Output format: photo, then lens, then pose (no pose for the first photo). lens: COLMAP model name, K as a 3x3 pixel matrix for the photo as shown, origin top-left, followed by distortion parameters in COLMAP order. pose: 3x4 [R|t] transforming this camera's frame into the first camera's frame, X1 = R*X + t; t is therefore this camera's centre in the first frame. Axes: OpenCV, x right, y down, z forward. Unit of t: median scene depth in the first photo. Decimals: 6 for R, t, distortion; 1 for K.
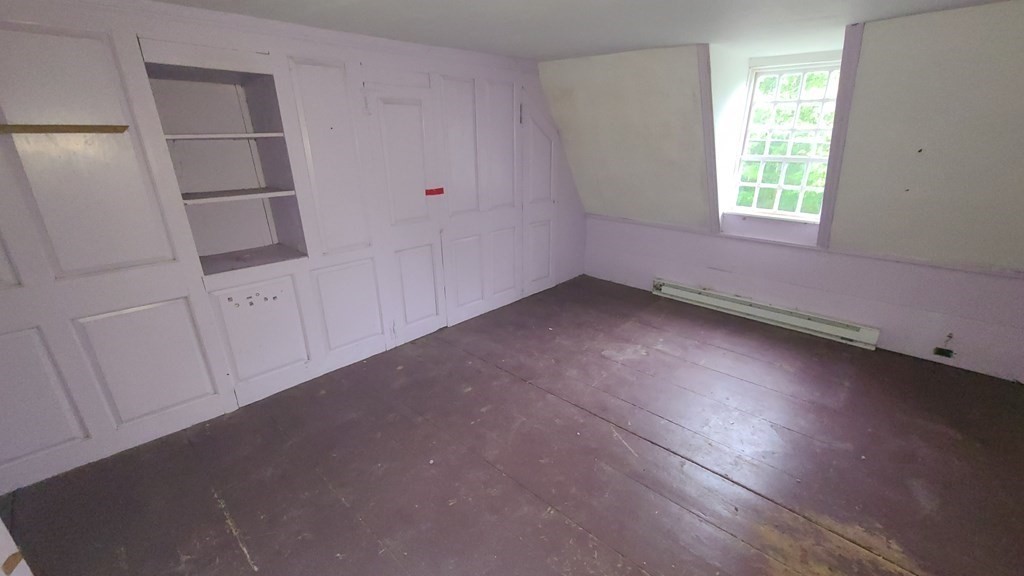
lens RADIAL K [[417.7, 0, 516.8], [0, 417.7, 291.2], [0, 0, 1]] dist [-0.004076, 0.000134]
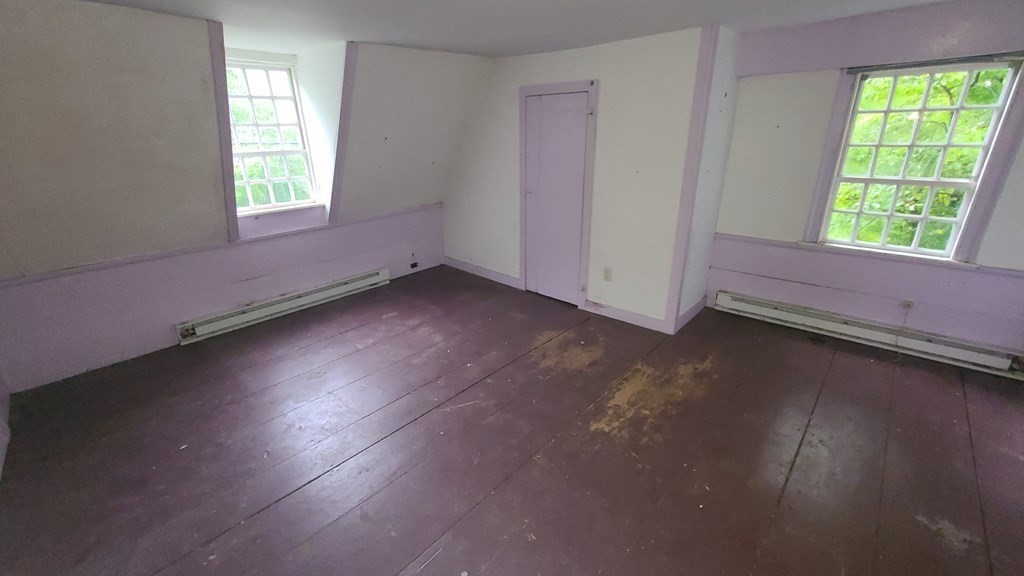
lens RADIAL K [[417.7, 0, 517.2], [0, 417.7, 287.1], [0, 0, 1]] dist [-0.004076, 0.000134]
pose [[-0.015285, -0.350528, 0.936427, -0.415836], [0.365031, 0.869940, 0.331598, -0.137144], [-0.930870, 0.346894, 0.114657, 0.394212]]
